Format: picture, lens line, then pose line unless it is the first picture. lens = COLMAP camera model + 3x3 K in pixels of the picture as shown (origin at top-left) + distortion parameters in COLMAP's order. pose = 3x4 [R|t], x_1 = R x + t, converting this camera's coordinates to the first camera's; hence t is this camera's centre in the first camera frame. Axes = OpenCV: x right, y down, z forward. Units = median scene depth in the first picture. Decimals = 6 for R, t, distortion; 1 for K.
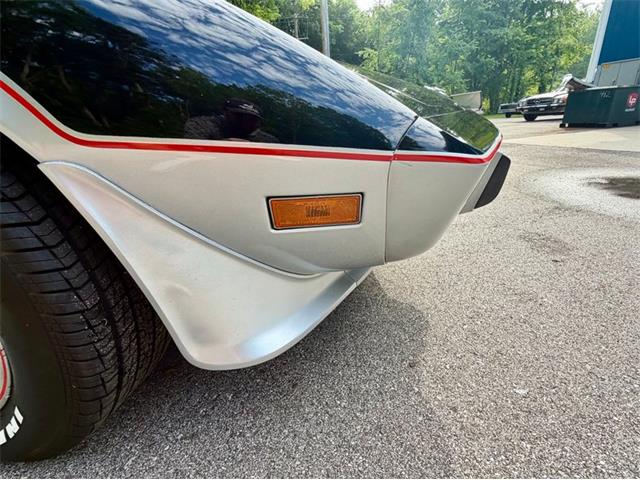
lens RADIAL K [[317.9, 0, 327.8], [0, 317.9, 241.3], [0, 0, 1]] dist [0.000759, 0.000109]
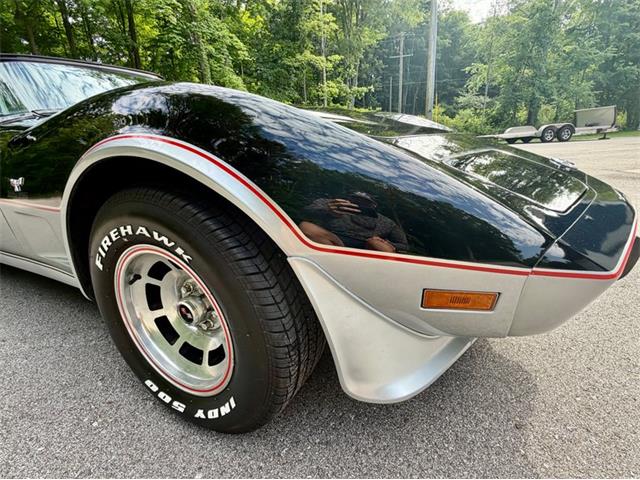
lens RADIAL K [[317.9, 0, 327.8], [0, 317.9, 241.3], [0, 0, 1]] dist [0.000759, 0.000109]
pose [[0.960697, 0.095108, -0.260798, -0.145526], [-0.105248, 0.994128, -0.025158, -0.151373], [0.256874, 0.051617, 0.965065, -0.255793]]
